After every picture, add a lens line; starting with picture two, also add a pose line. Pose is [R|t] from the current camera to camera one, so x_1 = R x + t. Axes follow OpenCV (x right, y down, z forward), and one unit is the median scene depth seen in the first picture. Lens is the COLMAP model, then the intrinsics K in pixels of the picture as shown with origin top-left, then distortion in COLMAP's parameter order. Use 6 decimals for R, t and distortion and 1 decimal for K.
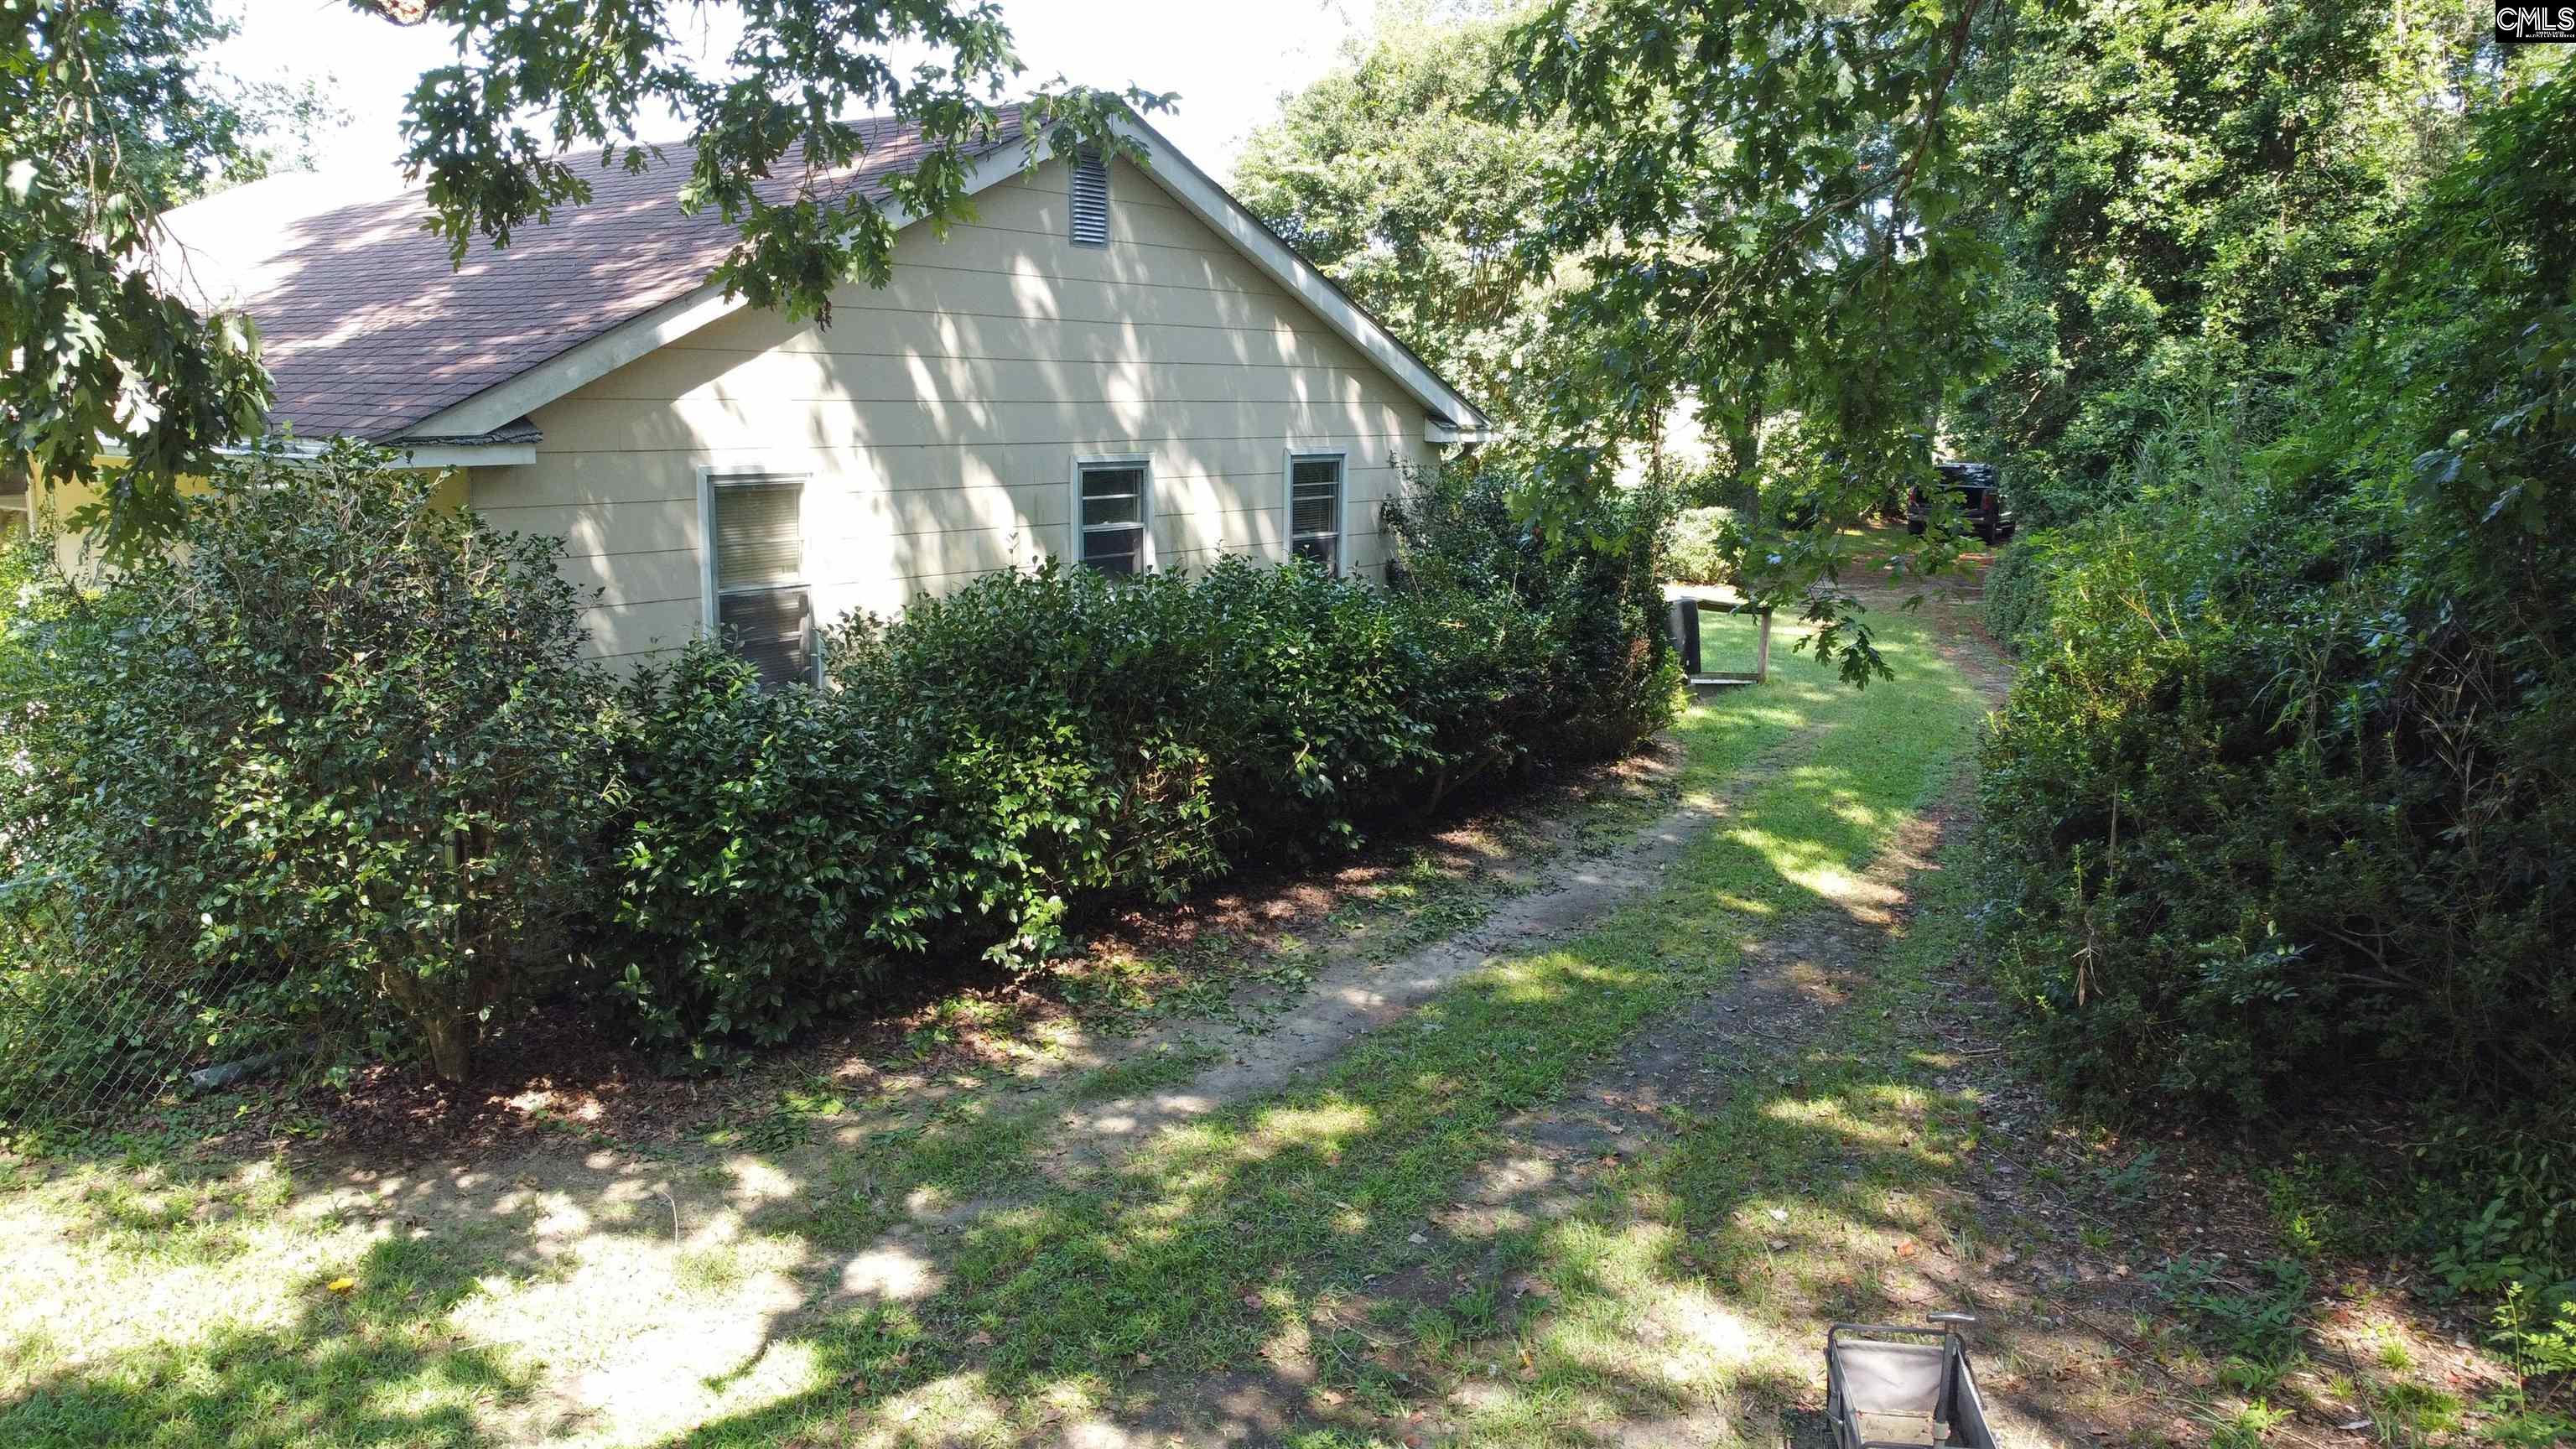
lens RADIAL K [[1954.9, 0, 1288.0], [0, 1954.9, 724.5], [0, 0, 1]] dist [0.008521, -0.002441]
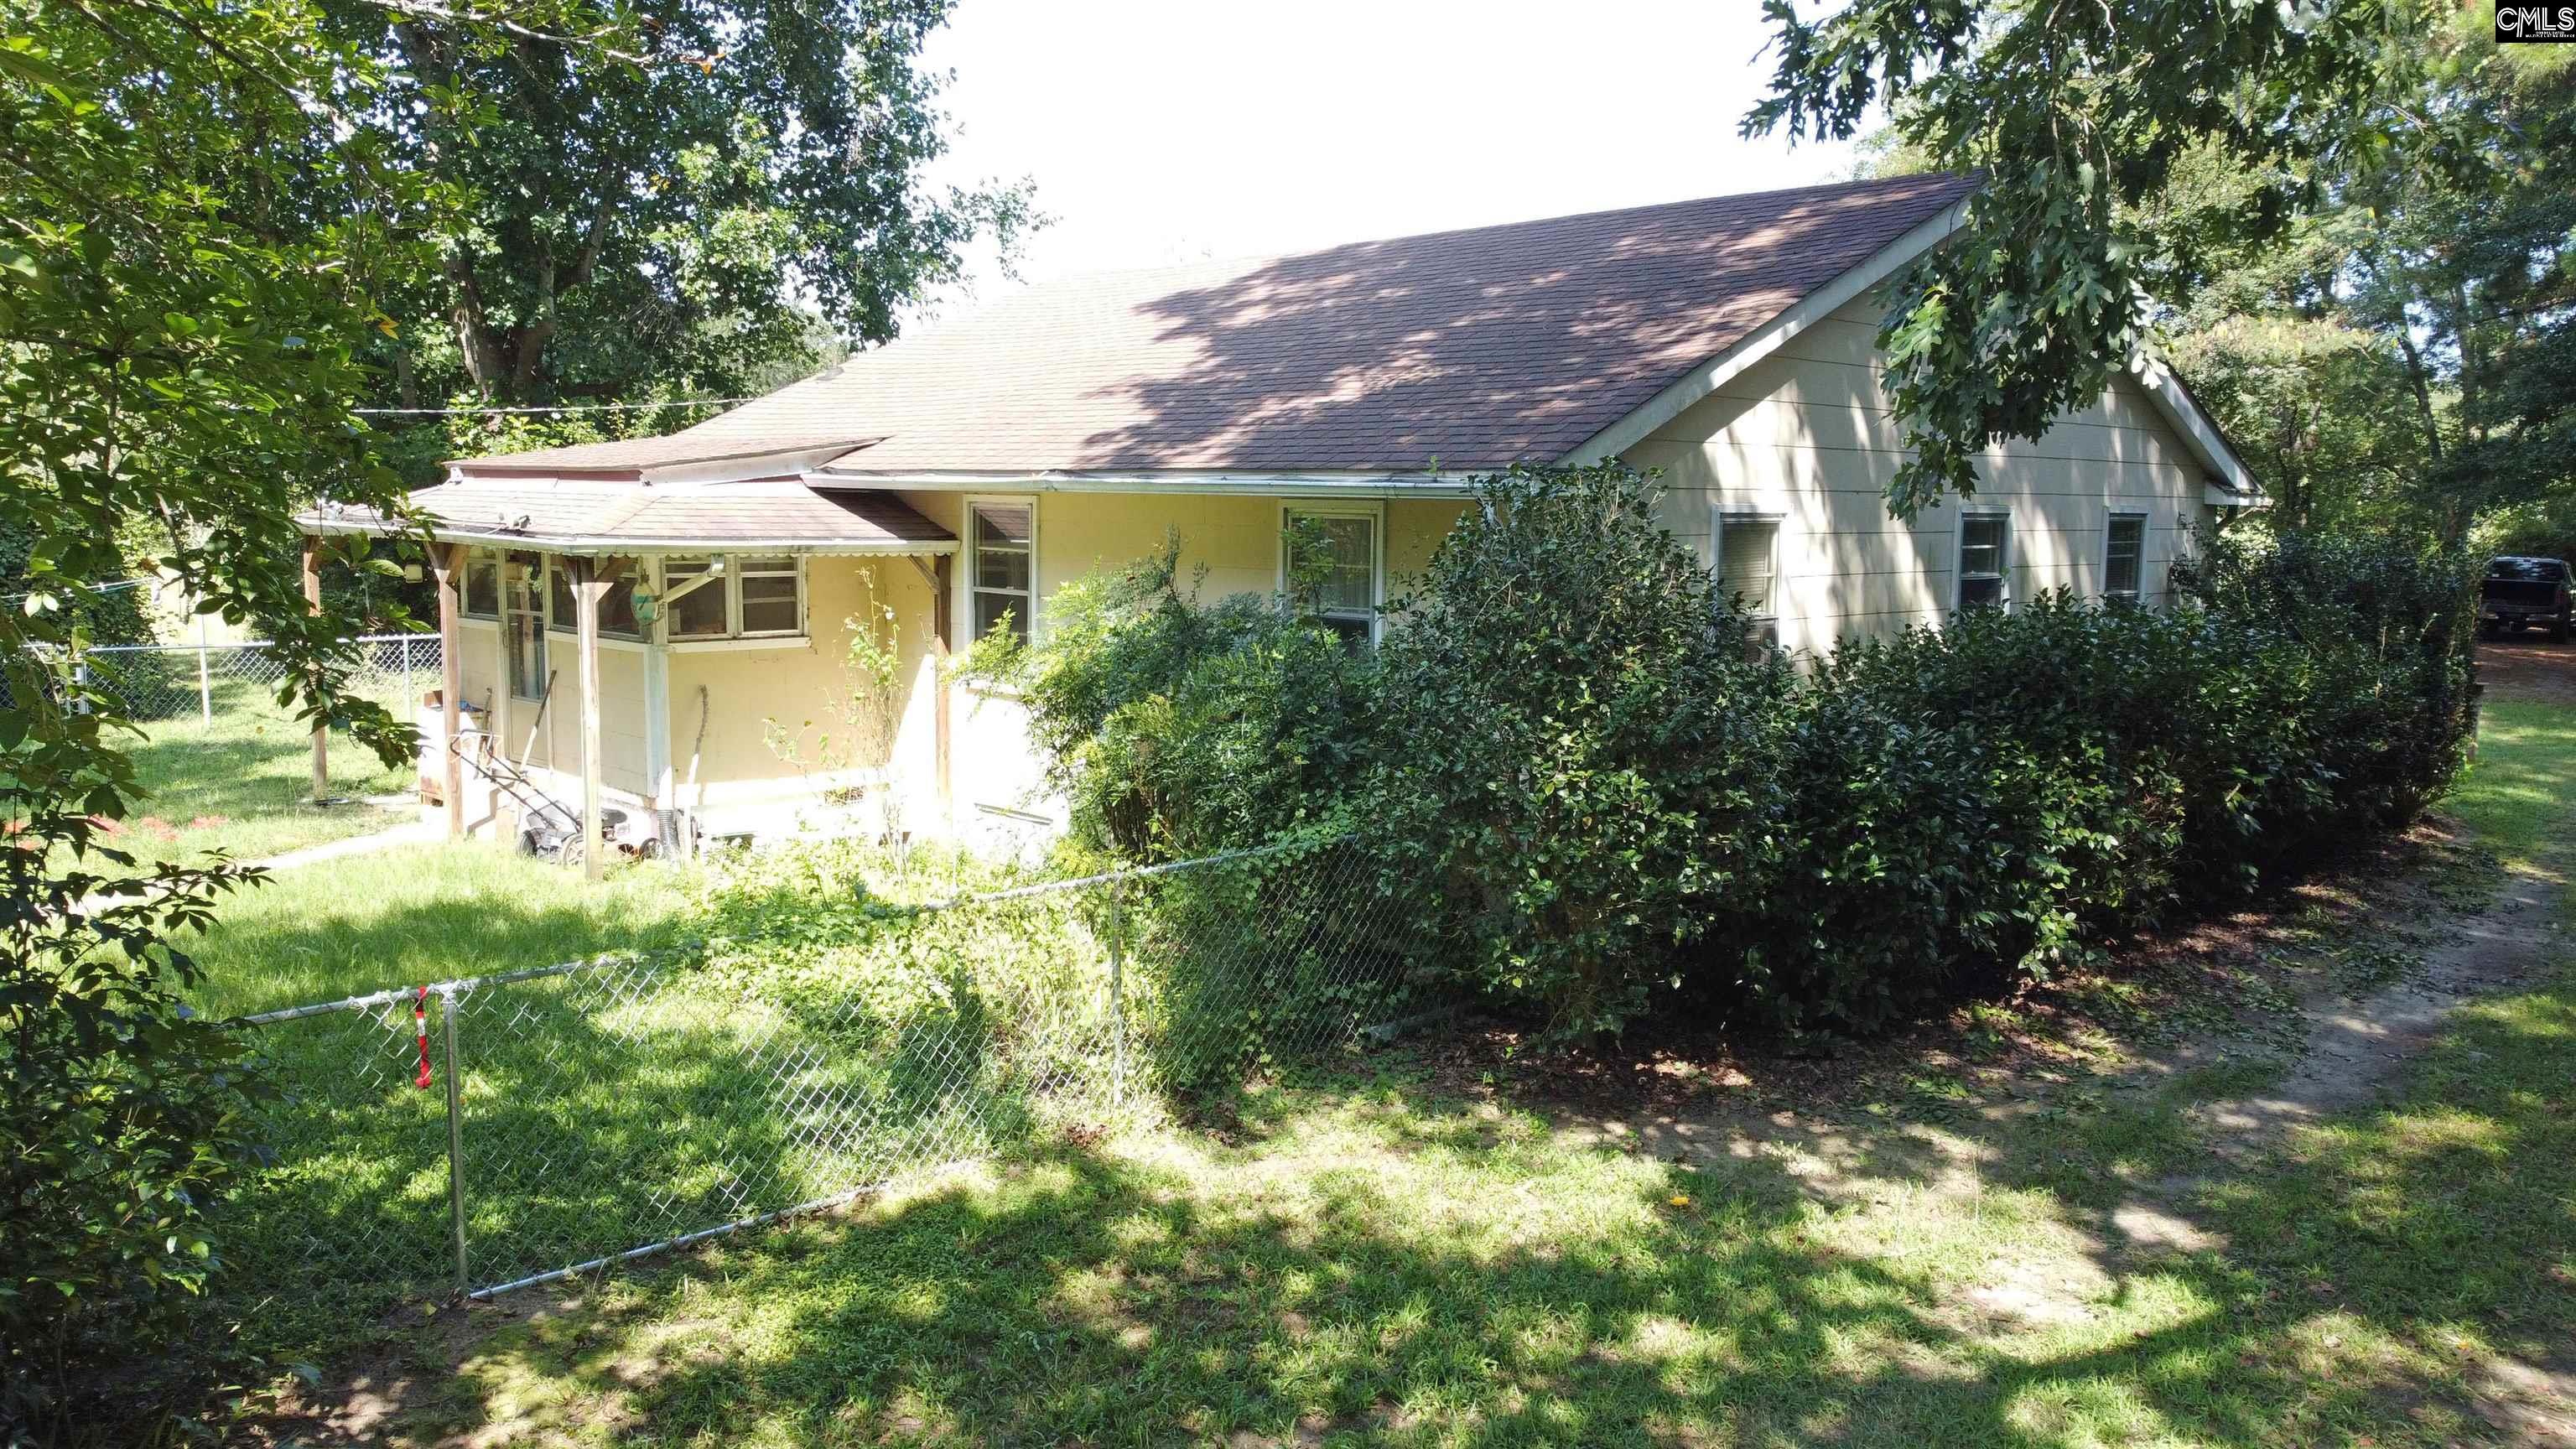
lens RADIAL K [[1939.1, 0, 1288.0], [0, 1939.1, 724.5], [0, 0, 1]] dist [0.006011, -0.000437]
pose [[0.985846, 0.022134, -0.166187, -0.328198], [-0.030650, 0.998336, -0.048849, 0.046794], [0.164829, 0.053251, 0.984884, -0.086967]]
